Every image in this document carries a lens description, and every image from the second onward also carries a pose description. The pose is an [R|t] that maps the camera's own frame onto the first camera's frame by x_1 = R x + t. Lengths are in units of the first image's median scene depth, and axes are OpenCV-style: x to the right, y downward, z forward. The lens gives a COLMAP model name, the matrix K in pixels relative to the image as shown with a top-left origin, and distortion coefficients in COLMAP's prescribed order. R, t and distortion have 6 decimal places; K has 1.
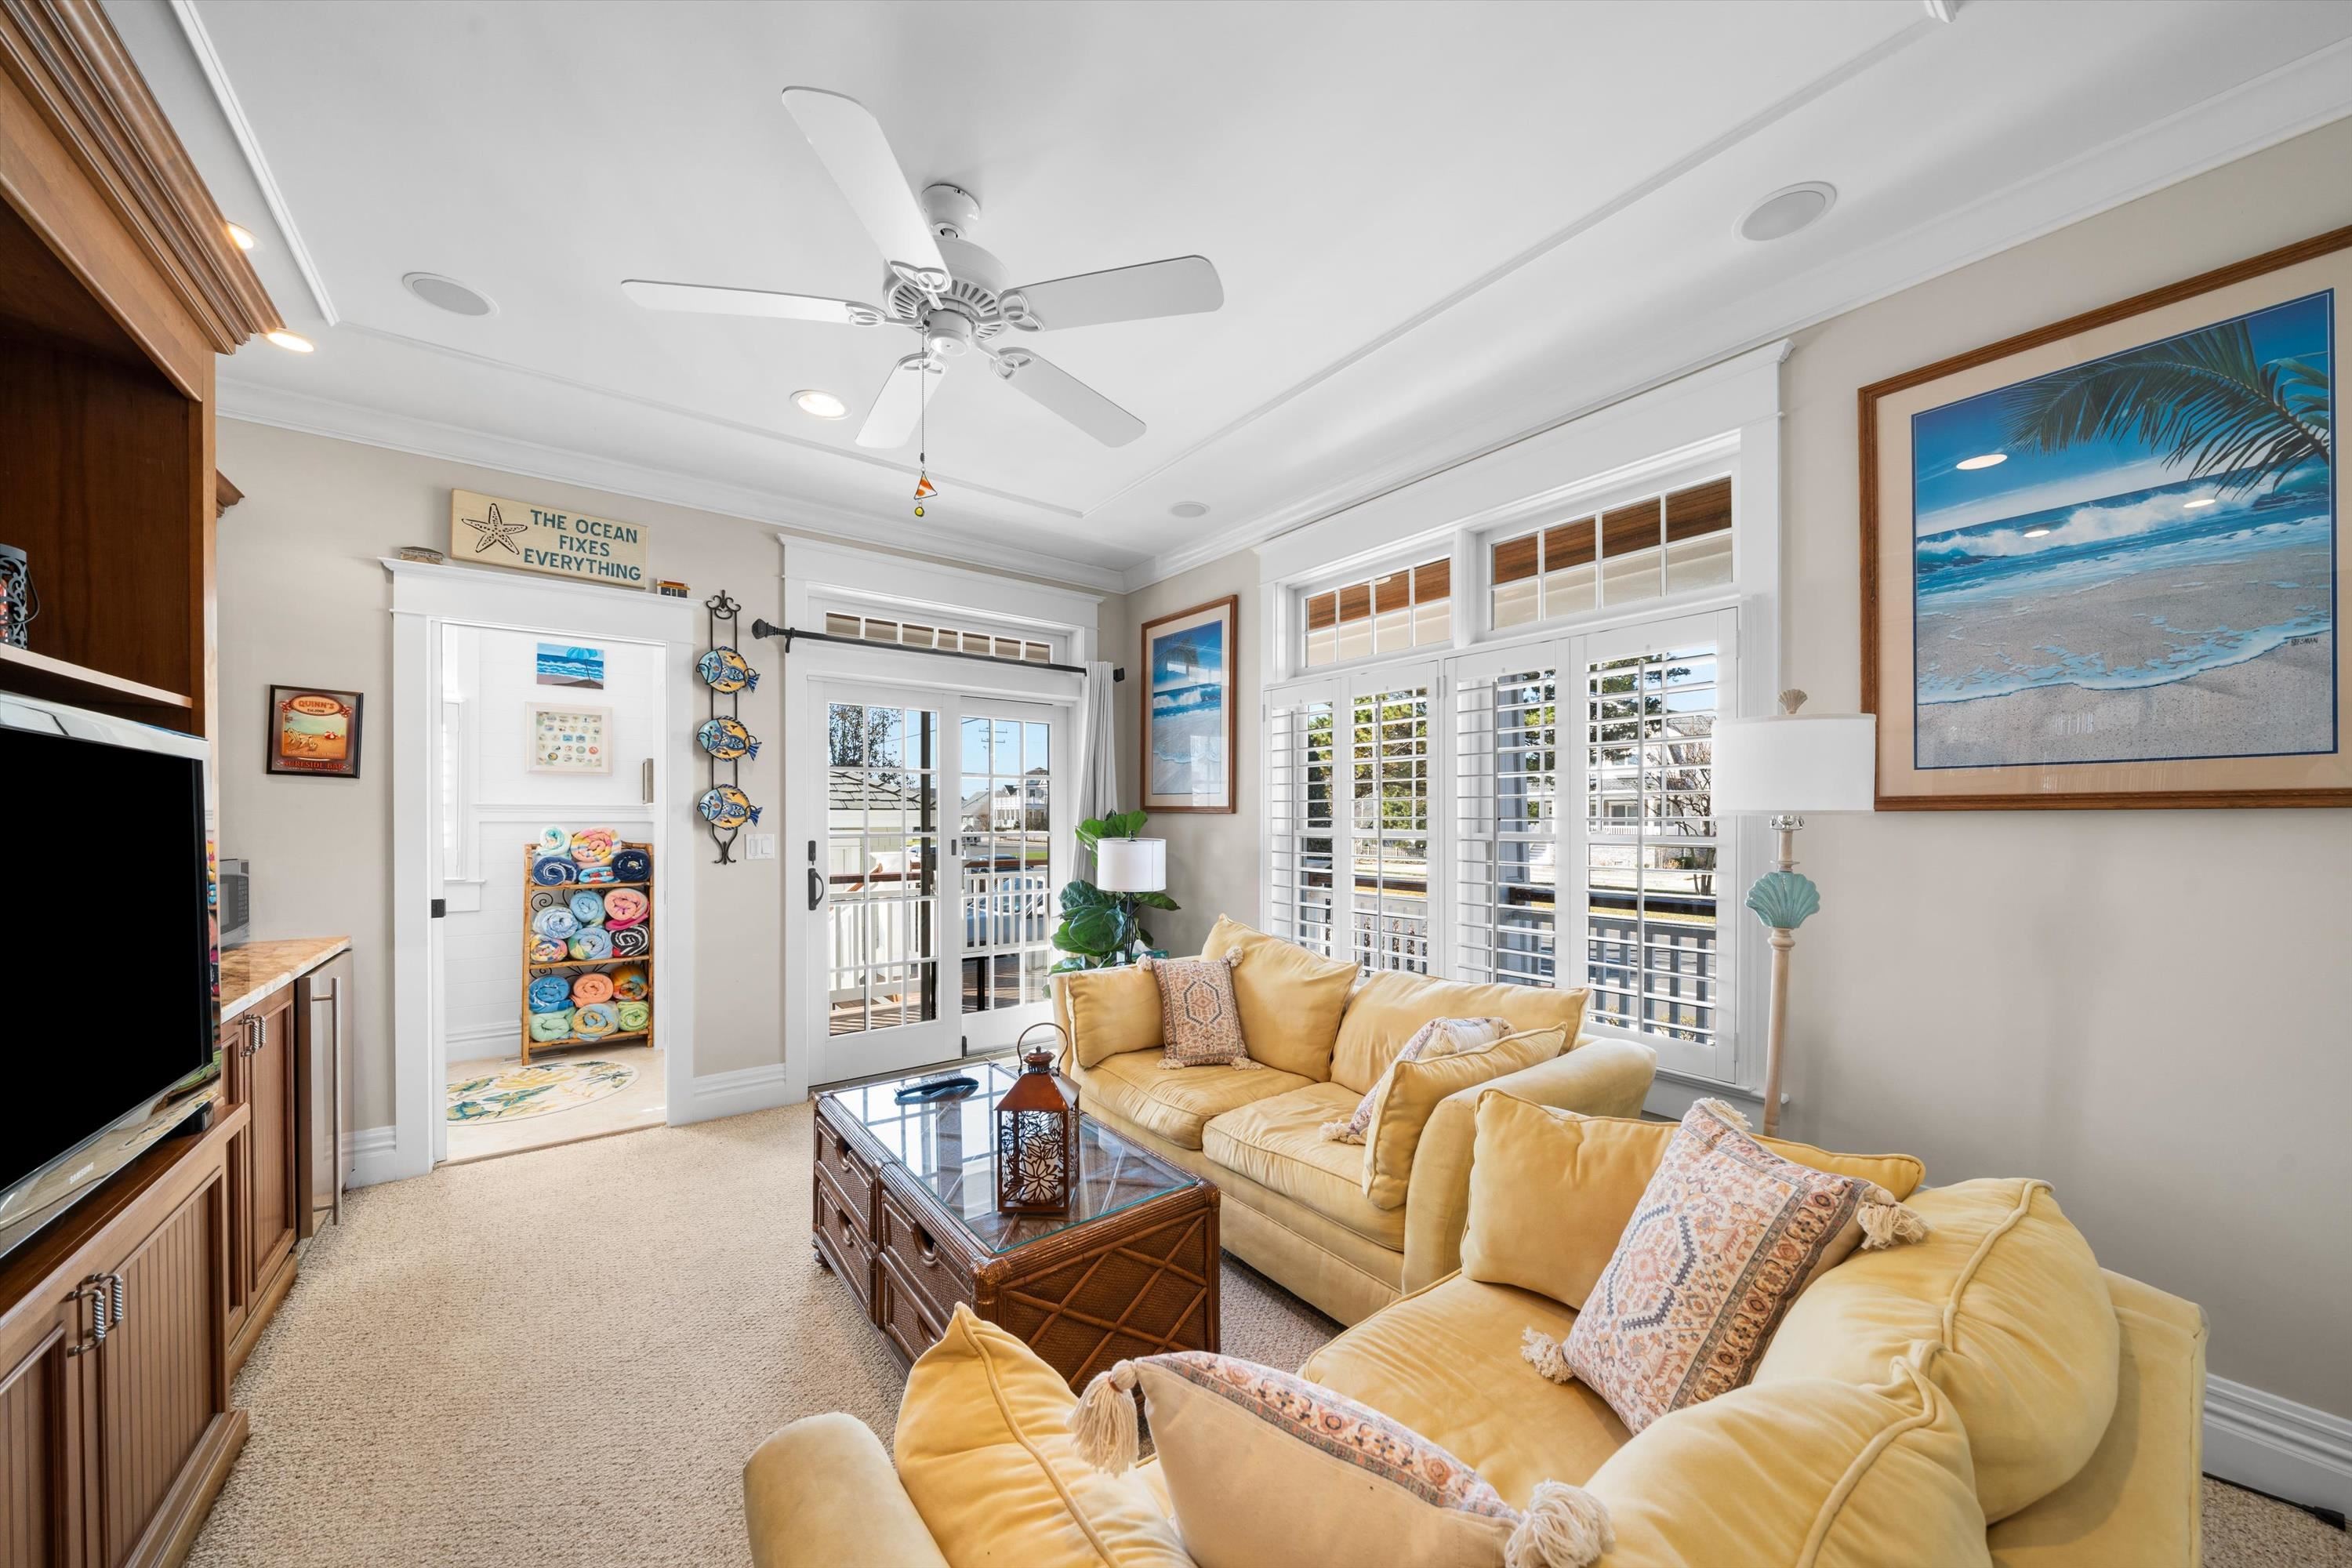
lens RADIAL K [[808.1, 0, 1174.1], [0, 808.1, 822.0], [0, 0, 1]] dist [-0.001453, -0.000161]
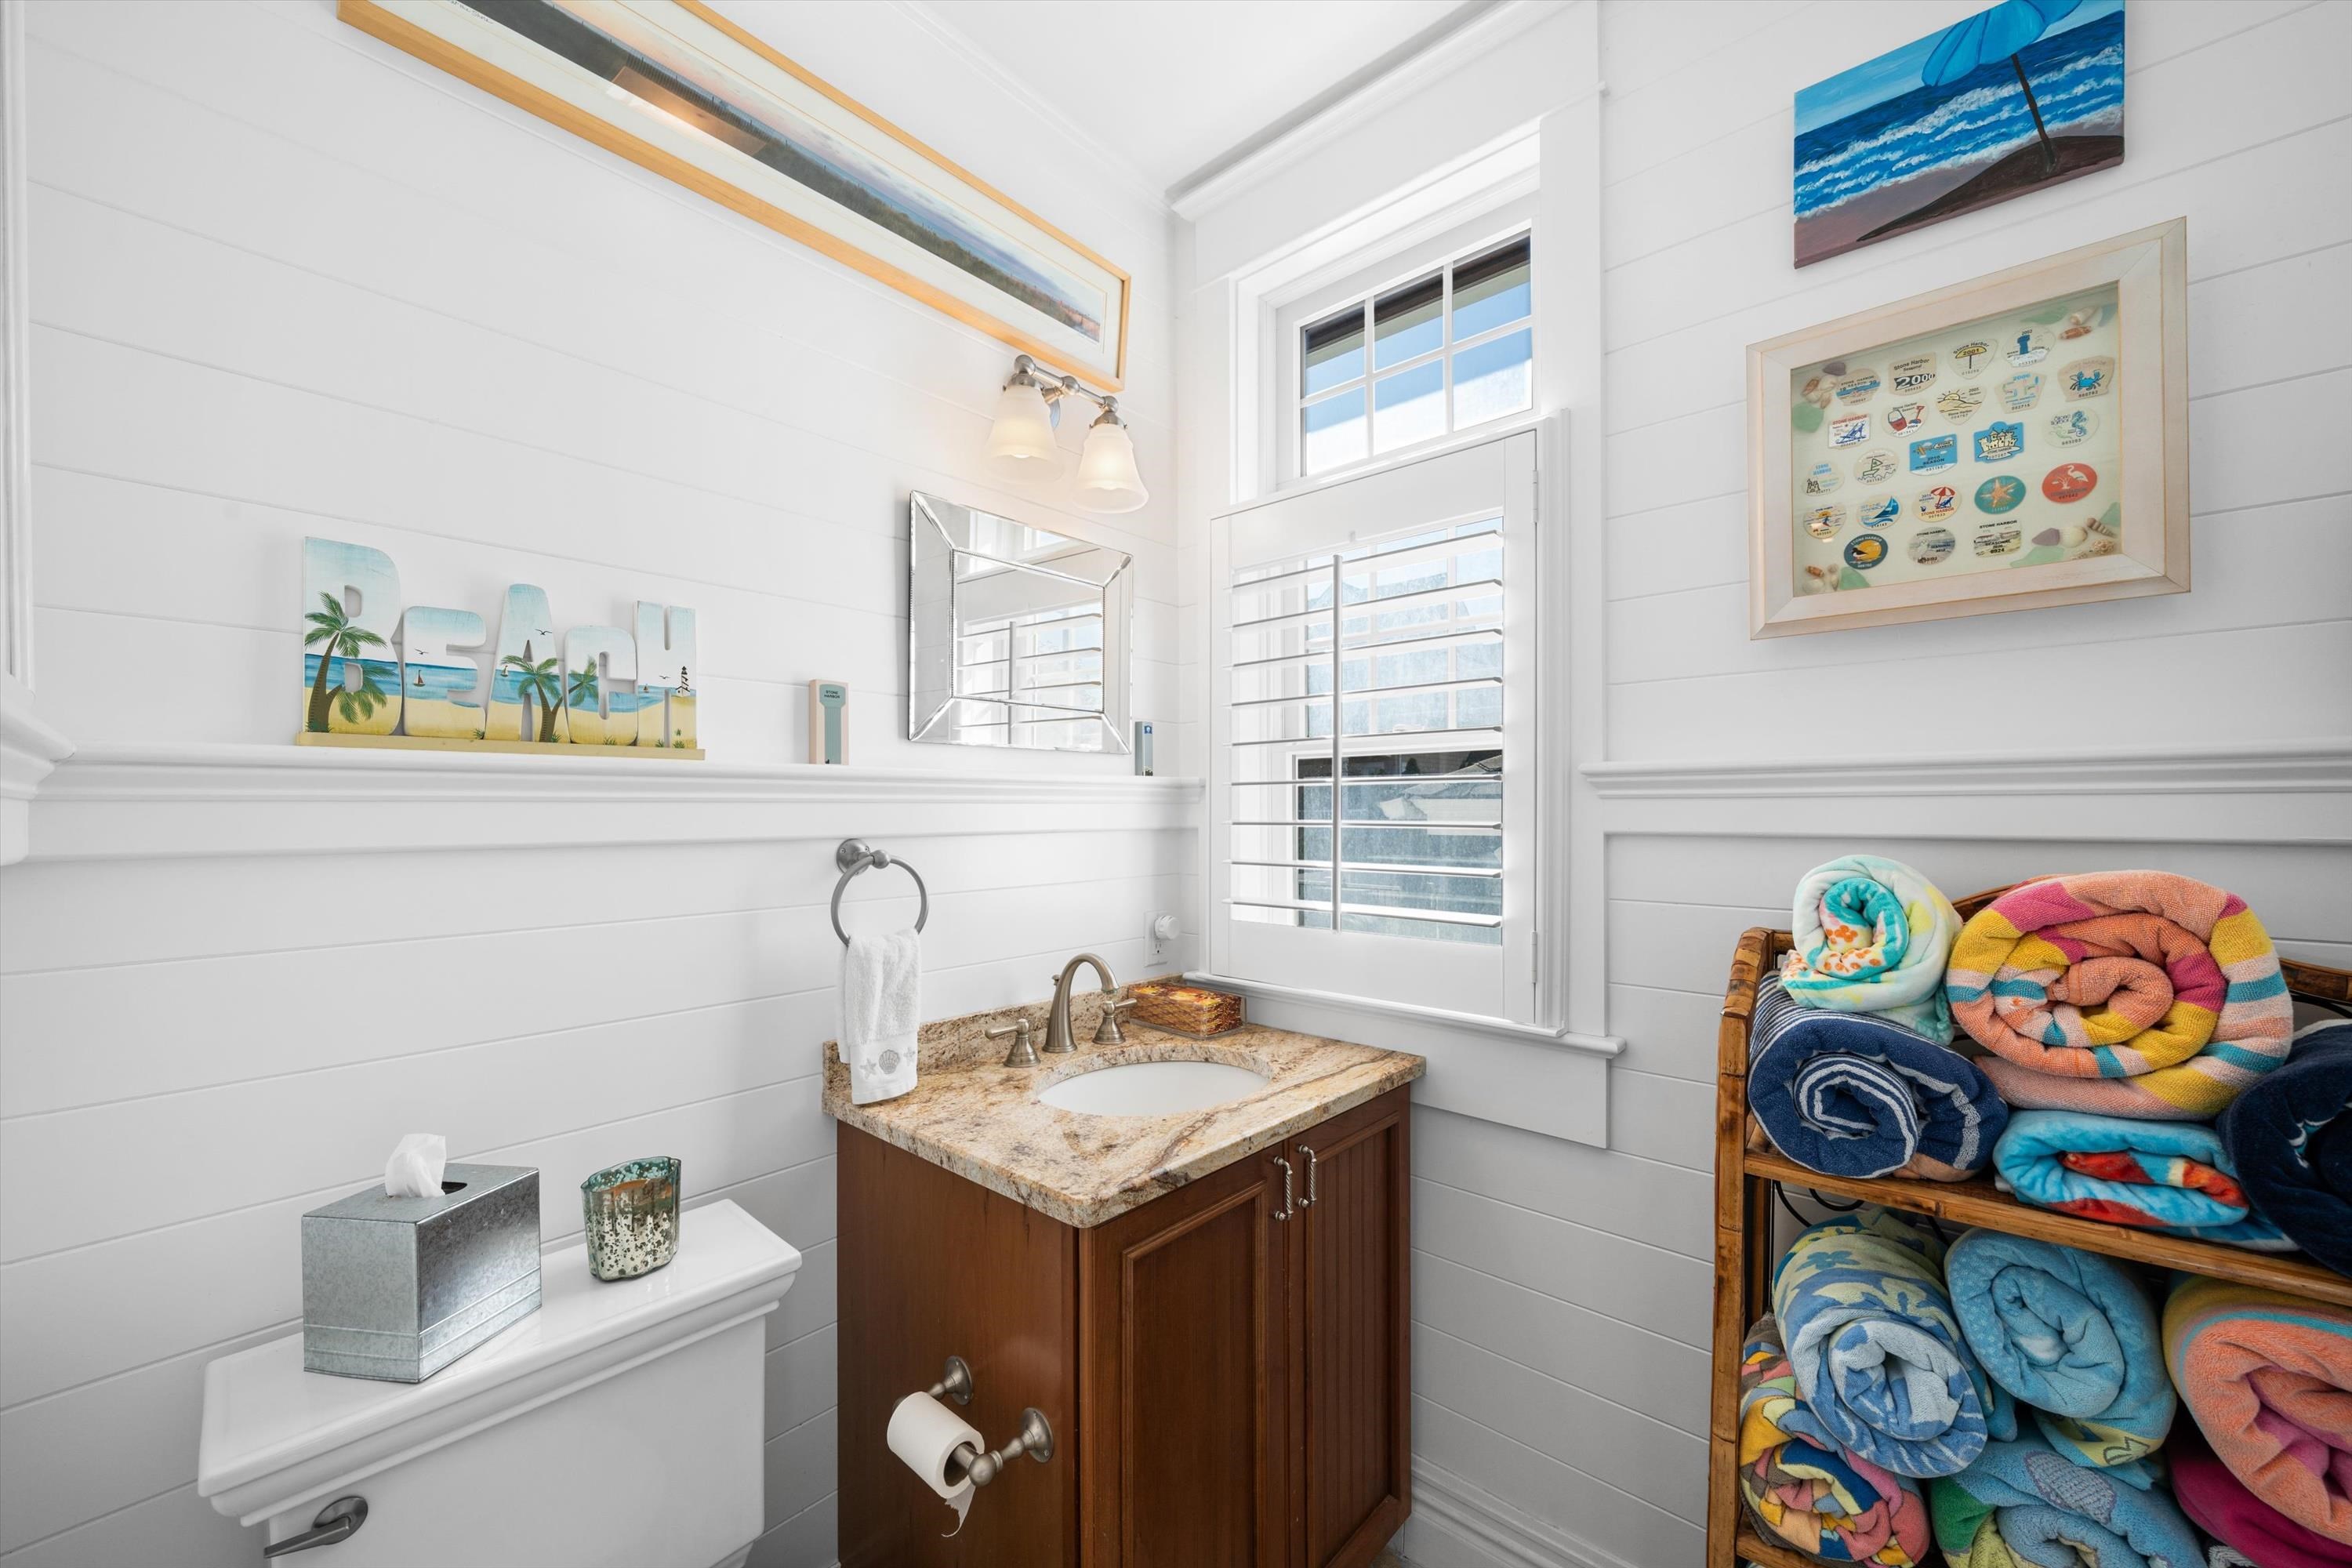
lens RADIAL K [[893.5, 0, 1172.1], [0, 893.5, 800.5], [0, 0, 1]] dist [-0.001805, -0.000222]
pose [[0.192192, -0.009523, -0.981311, -0.565210], [-0.001630, 0.999948, -0.010023, -0.008415], [0.981356, 0.003525, 0.192167, 0.765966]]
